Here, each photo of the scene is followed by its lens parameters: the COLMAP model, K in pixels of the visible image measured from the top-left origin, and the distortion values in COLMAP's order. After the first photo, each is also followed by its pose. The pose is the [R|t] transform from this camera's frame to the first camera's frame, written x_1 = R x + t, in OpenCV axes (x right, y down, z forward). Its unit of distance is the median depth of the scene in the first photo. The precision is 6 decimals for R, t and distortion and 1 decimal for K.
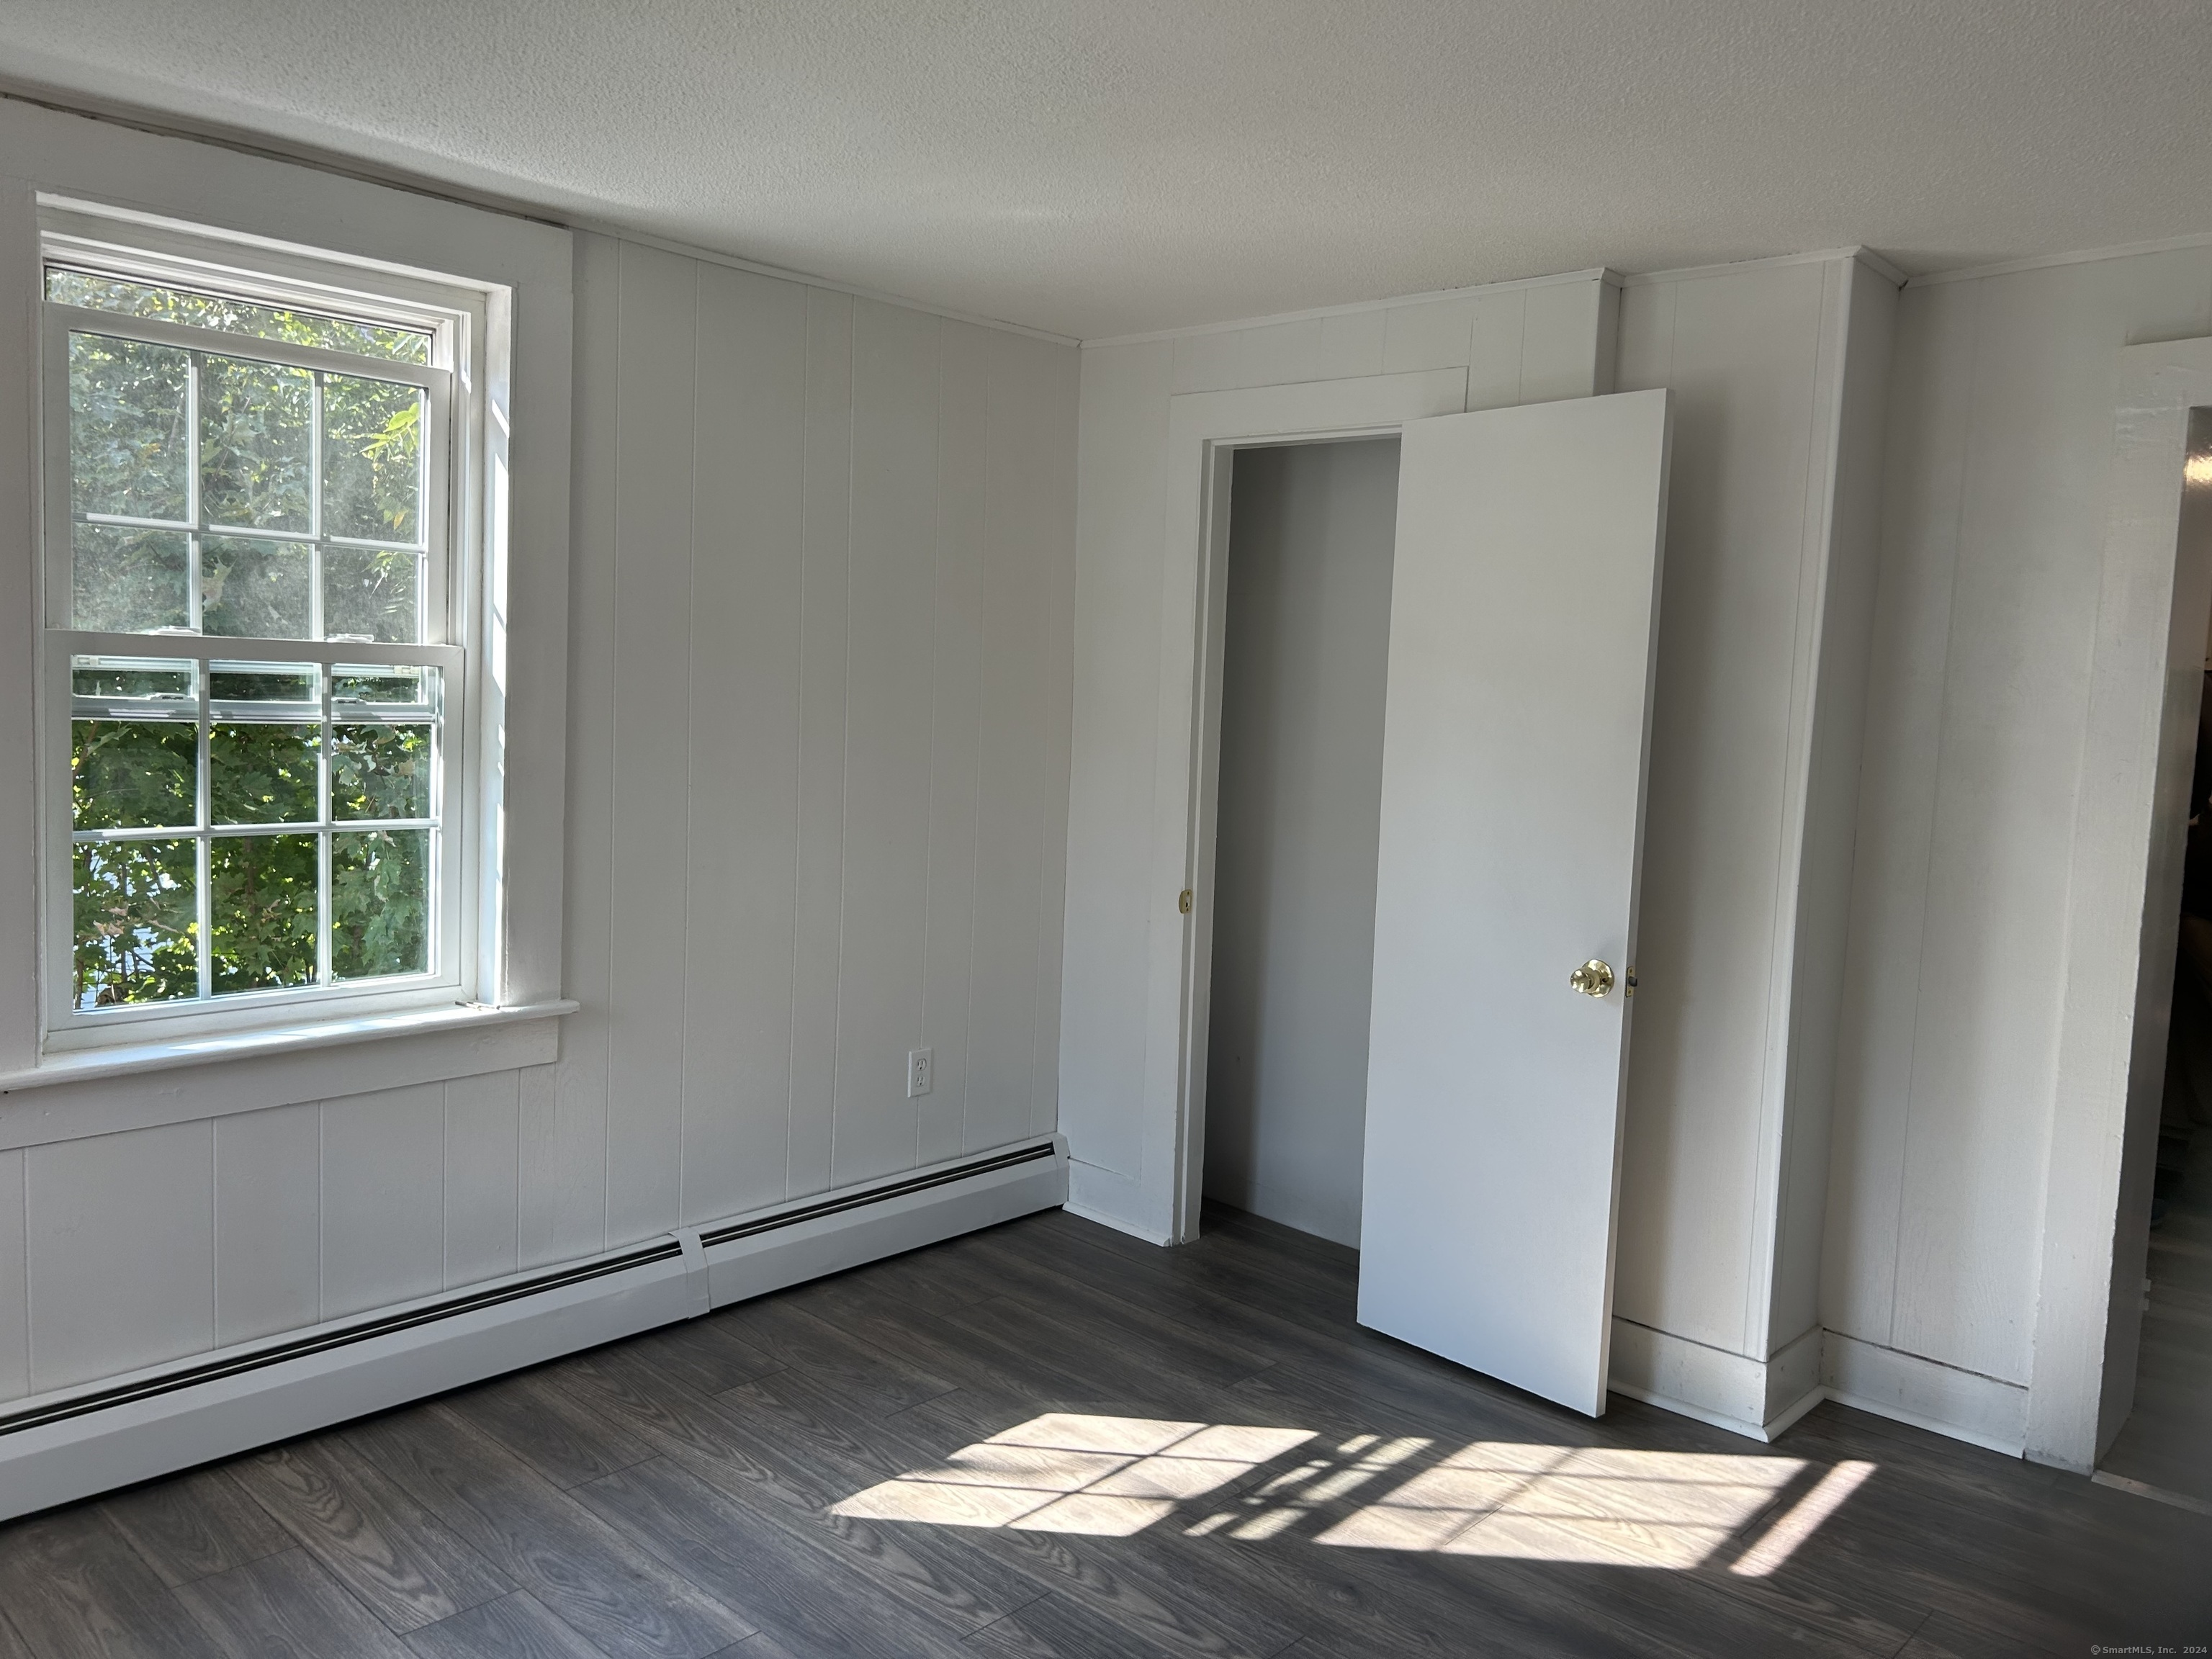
lens RADIAL K [[1677.4, 0, 1106.0], [0, 1677.4, 829.5], [0, 0, 1]] dist [0.010162, -0.004710]
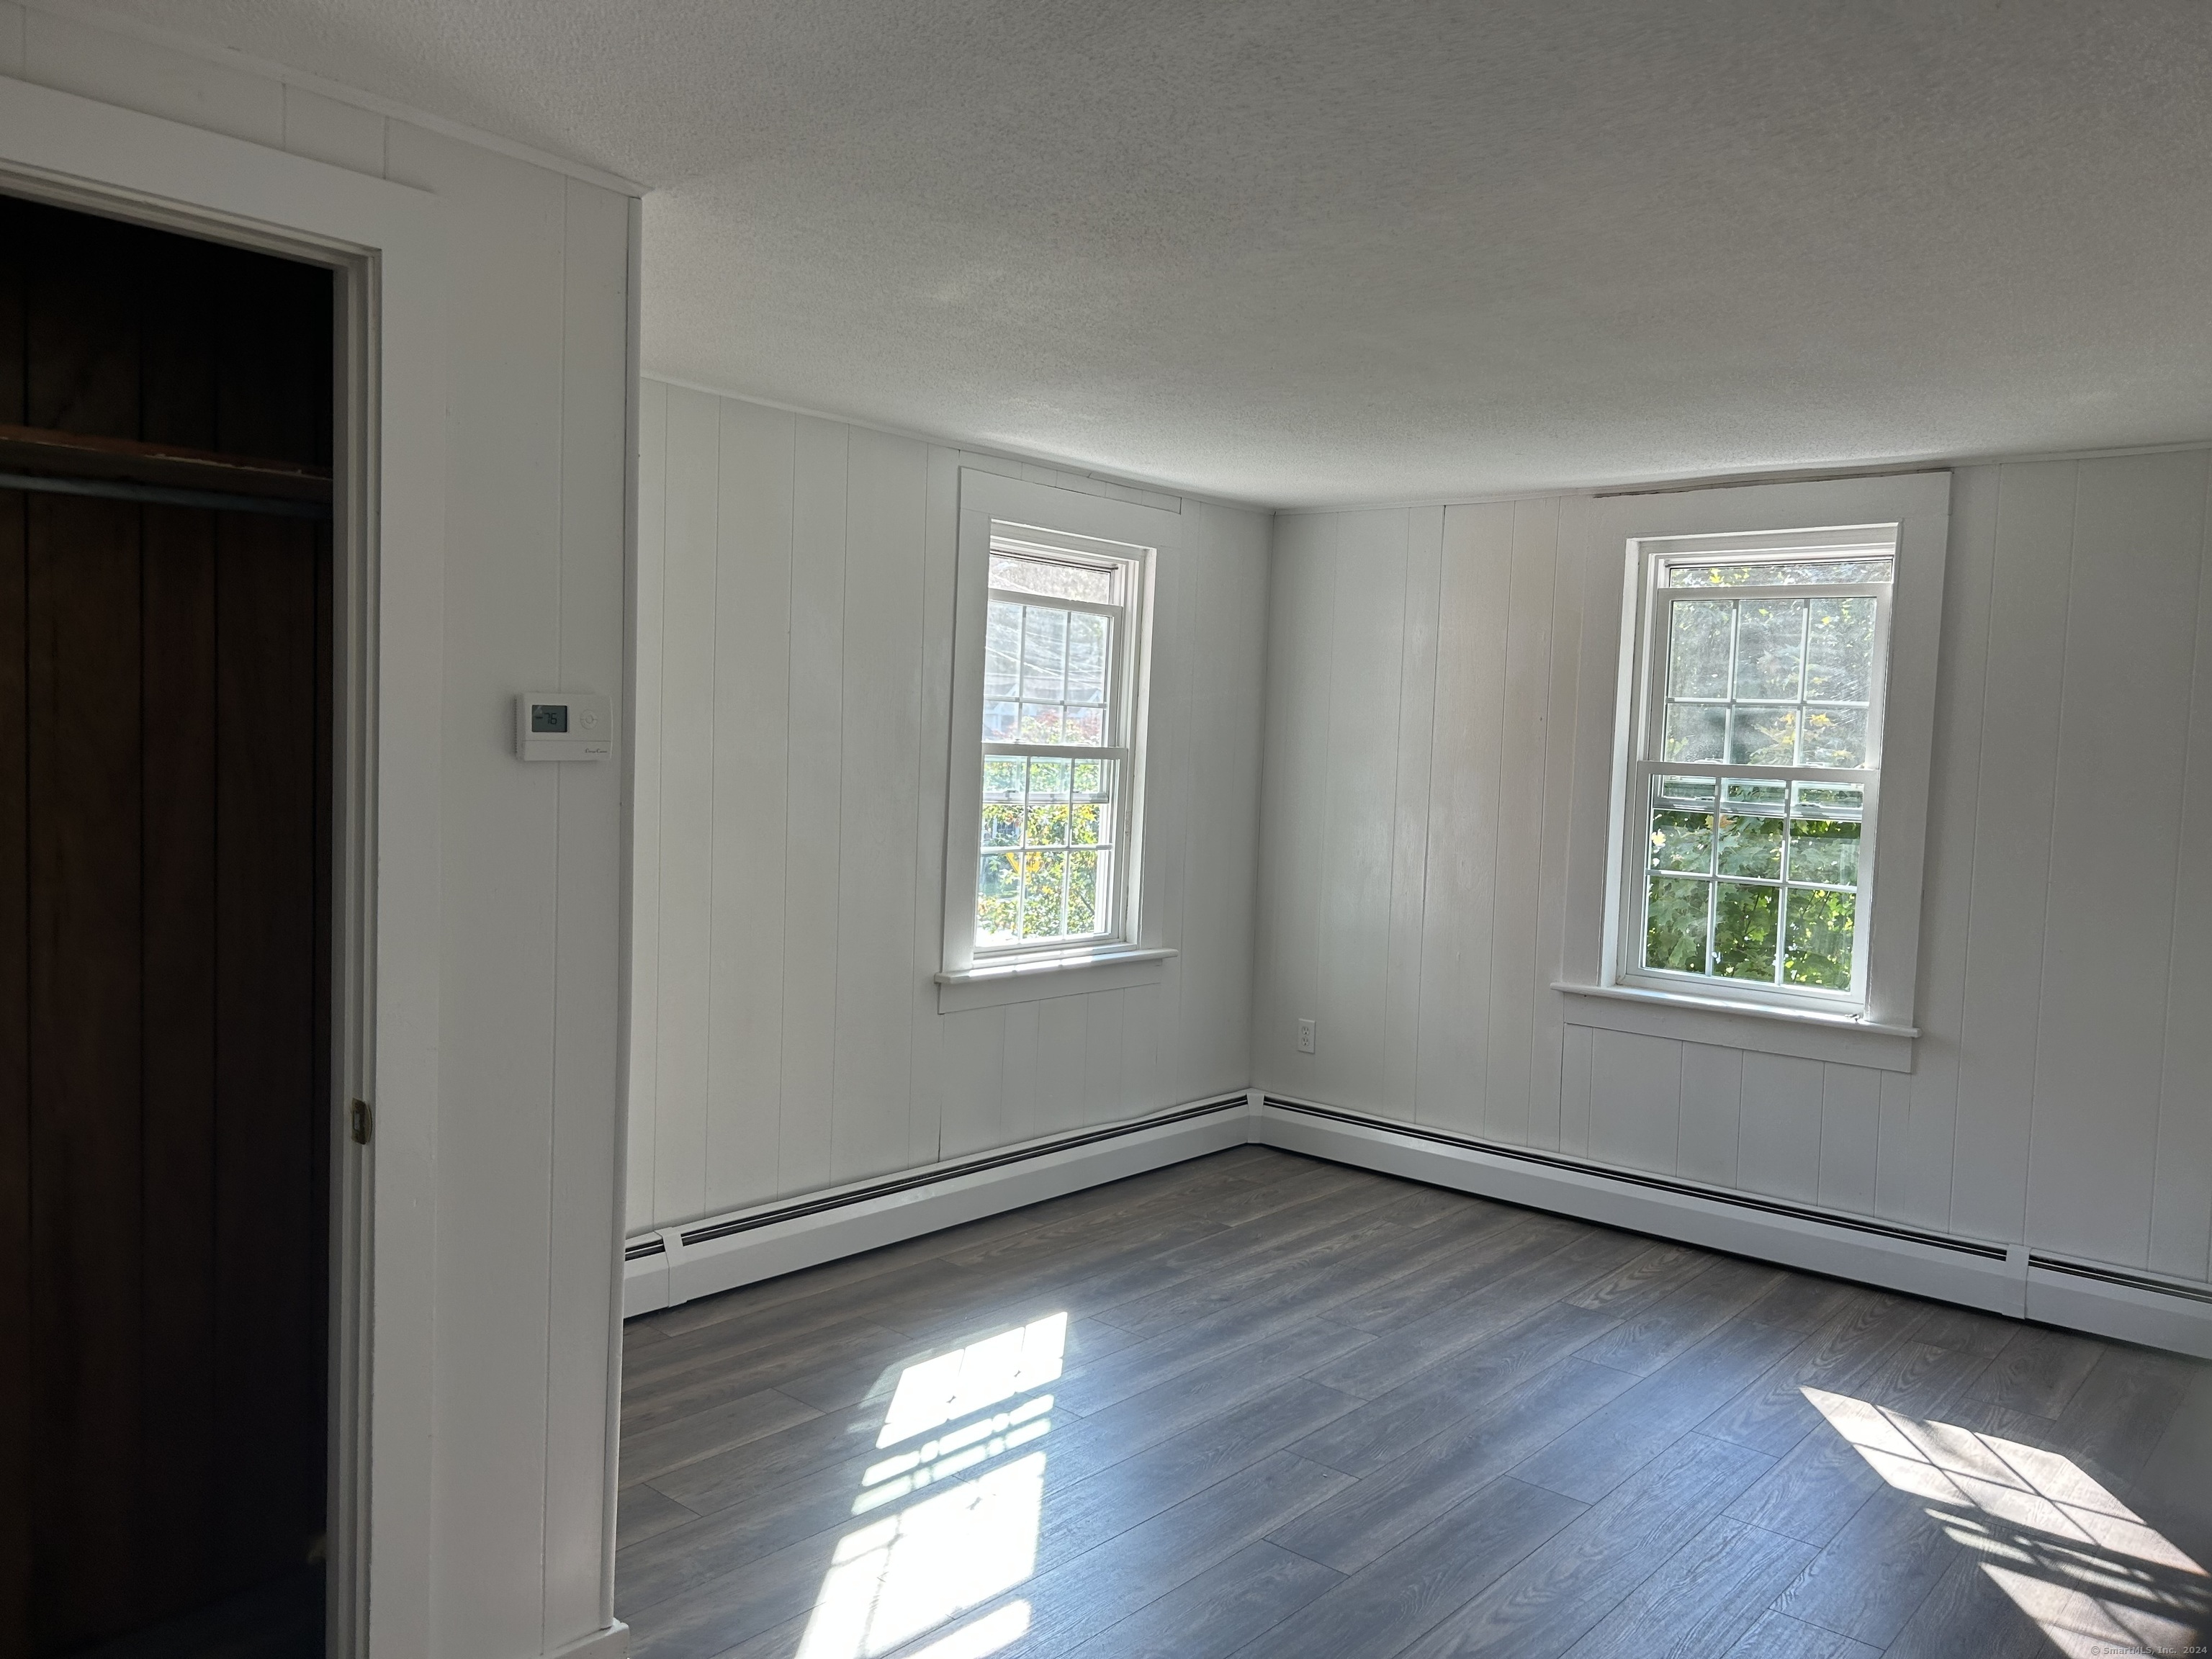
lens RADIAL K [[1677.4, 0, 1106.0], [0, 1677.4, 829.5], [0, 0, 1]] dist [0.010162, -0.004710]
pose [[0.037131, 0.026093, -0.998970, 1.130791], [-0.122582, 0.992228, 0.021361, -0.008016], [0.991764, 0.121662, 0.040041, 0.307645]]
